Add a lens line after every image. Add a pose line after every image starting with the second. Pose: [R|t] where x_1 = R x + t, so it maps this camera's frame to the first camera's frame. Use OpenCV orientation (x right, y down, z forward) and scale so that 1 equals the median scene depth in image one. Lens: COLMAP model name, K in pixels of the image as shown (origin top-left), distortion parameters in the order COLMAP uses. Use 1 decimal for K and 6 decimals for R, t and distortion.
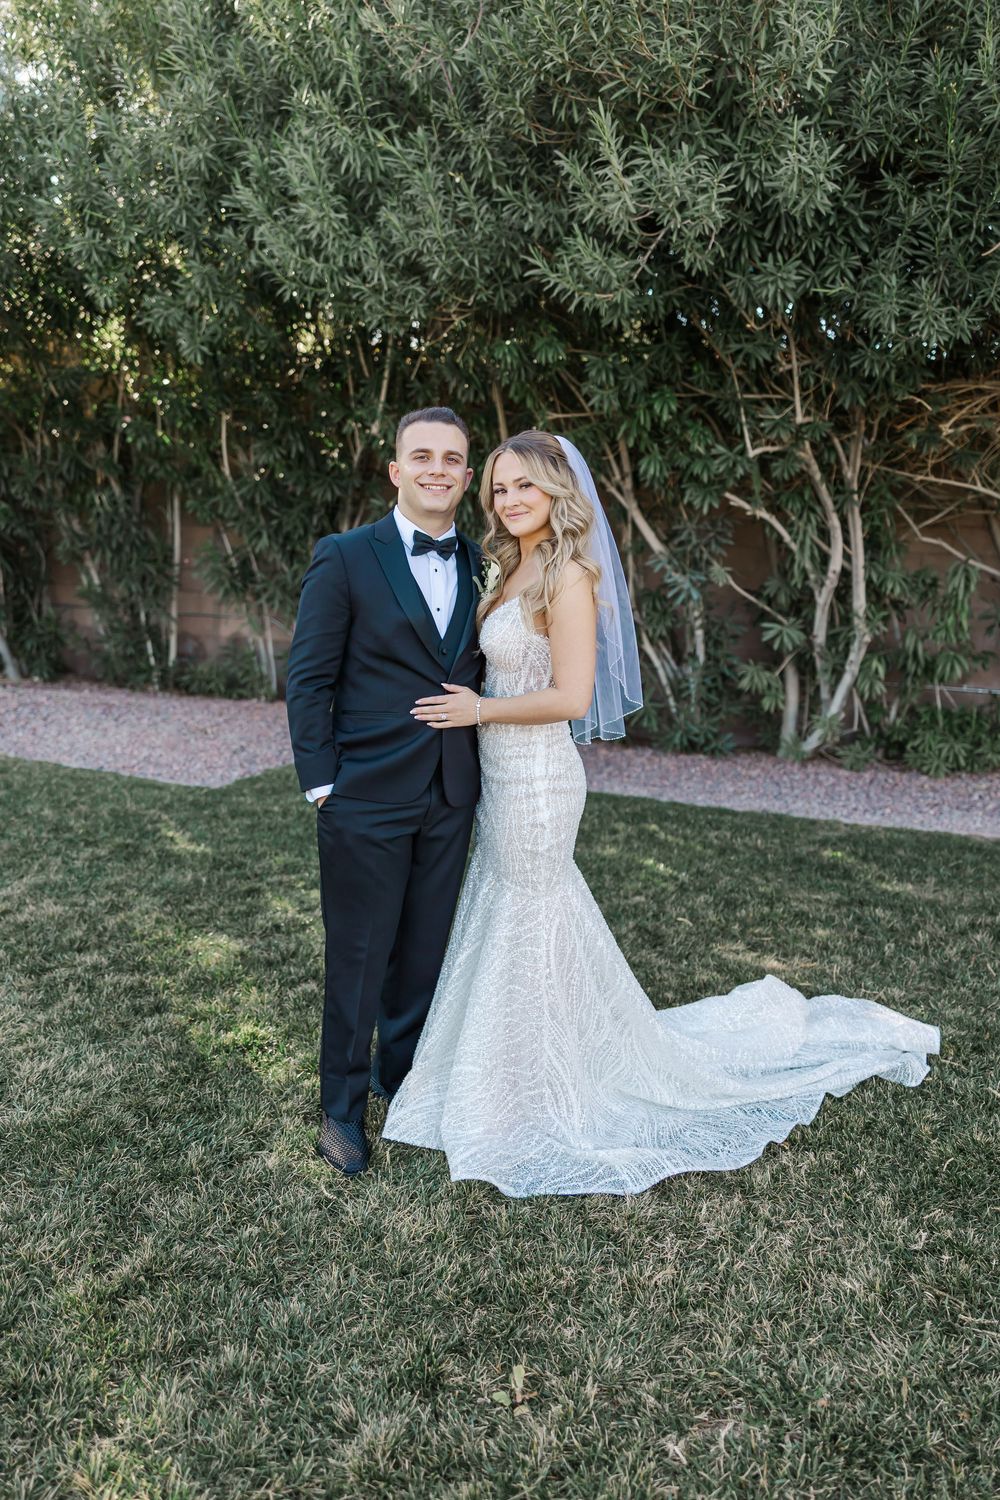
lens RADIAL K [[1196.0, 0, 496.1], [0, 1196.0, 754.4], [0, 0, 1]] dist [0.003822, -0.002102]
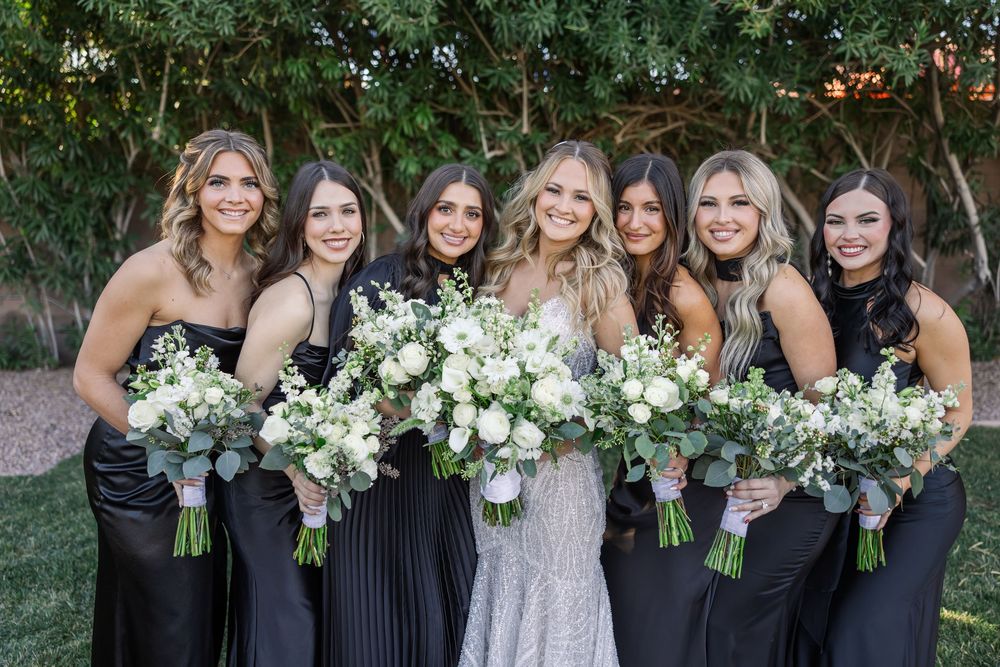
lens RADIAL K [[800.6, 0, 498.5], [0, 800.6, 329.7], [0, 0, 1]] dist [0.000860, -0.001681]
pose [[0.930007, -0.076859, 0.359417, -0.114427], [0.089121, 0.995865, -0.017645, -0.054690], [-0.356574, 0.048441, 0.933010, 0.222246]]
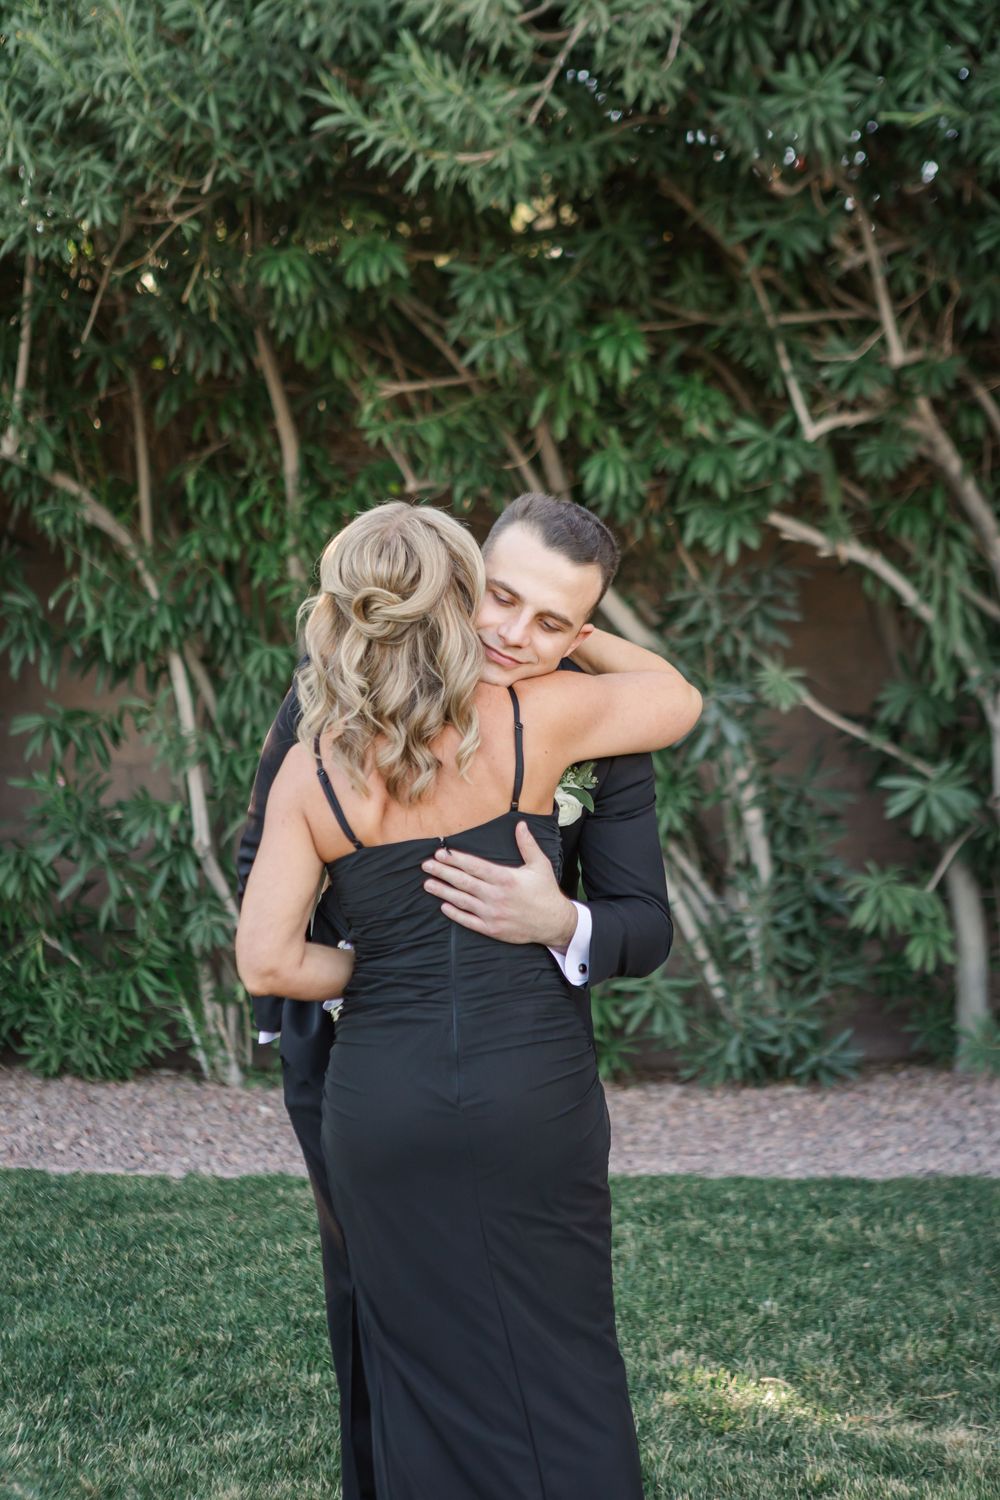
lens RADIAL K [[2950.6, 0, 582.4], [0, 2950.6, 750.8], [0, 0, 1]] dist [-0.064567, -0.080012]
pose [[0.989818, -0.095548, 0.105507, -0.017150], [0.109618, 0.984516, -0.136795, 0.030948], [-0.090803, 0.146967, 0.984965, -0.160982]]
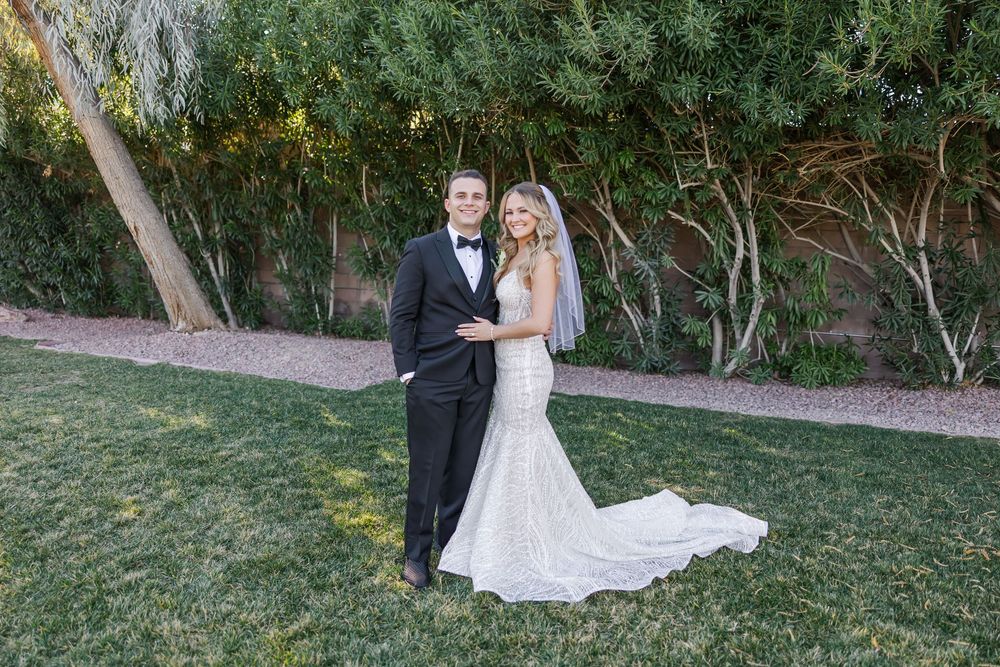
lens RADIAL K [[797.3, 0, 500.0], [0, 797.3, 333.5], [0, 0, 1]] dist [0.003822, -0.002102]
pose [[0.998405, -0.000089, -0.056459, 0.030977], [-0.003406, 0.998083, -0.061801, 0.018495], [0.056356, 0.061895, 0.996490, -0.098285]]
